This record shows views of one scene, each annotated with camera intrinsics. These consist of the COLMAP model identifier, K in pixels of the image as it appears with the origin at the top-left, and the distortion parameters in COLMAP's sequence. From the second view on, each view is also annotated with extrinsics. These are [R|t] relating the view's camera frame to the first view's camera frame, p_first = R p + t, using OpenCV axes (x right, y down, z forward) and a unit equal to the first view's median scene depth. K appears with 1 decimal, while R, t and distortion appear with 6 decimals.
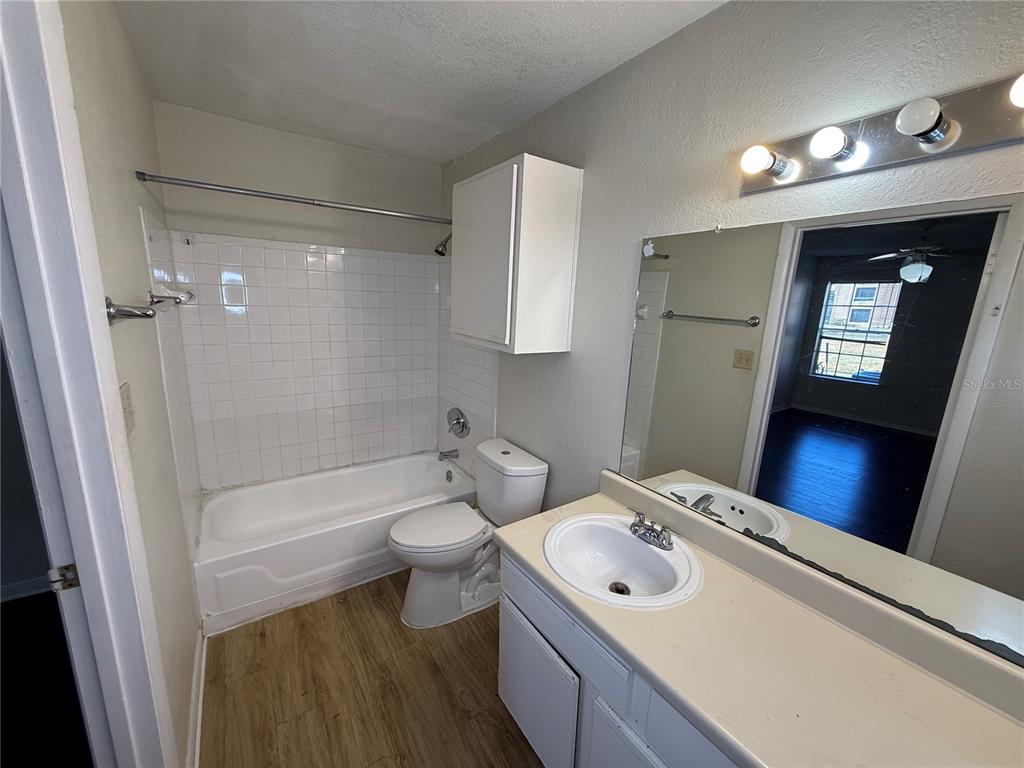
lens RADIAL K [[408.8, 0, 509.6], [0, 408.8, 386.4], [0, 0, 1]] dist [0.000517, 0.000352]
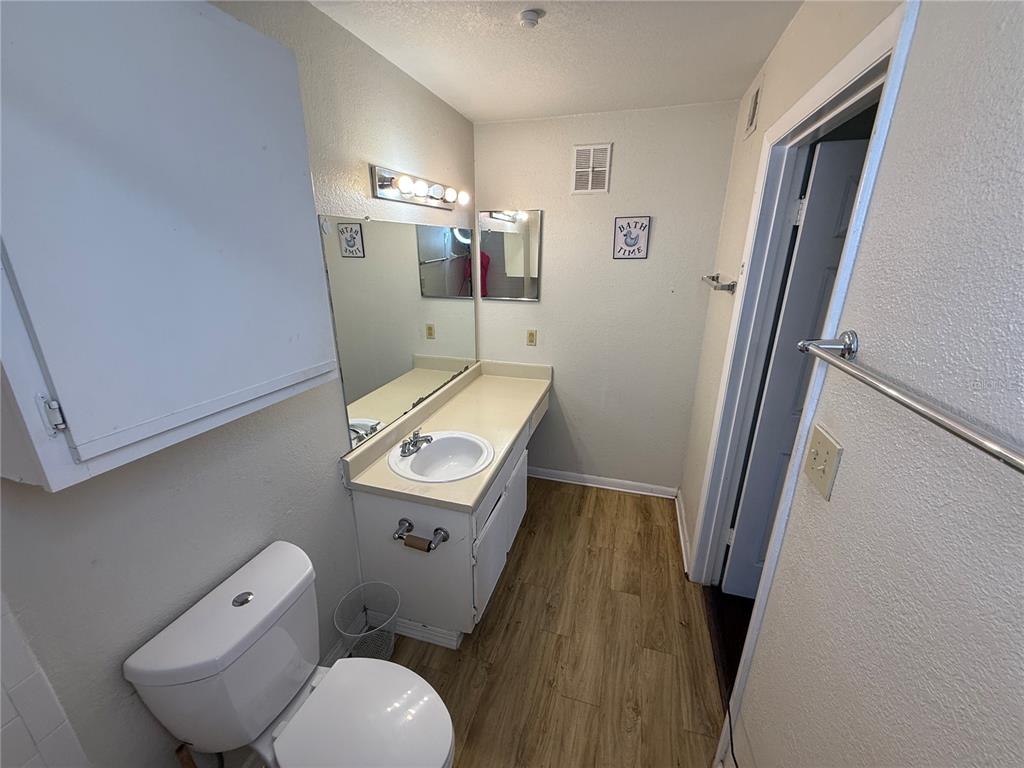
lens RADIAL K [[408.8, 0, 509.6], [0, 408.8, 386.4], [0, 0, 1]] dist [0.000517, 0.000352]
pose [[-0.633795, -0.287951, 0.717905, -0.736029], [0.131296, 0.874607, 0.466717, -0.385069], [-0.762276, 0.390061, -0.516515, 1.275664]]
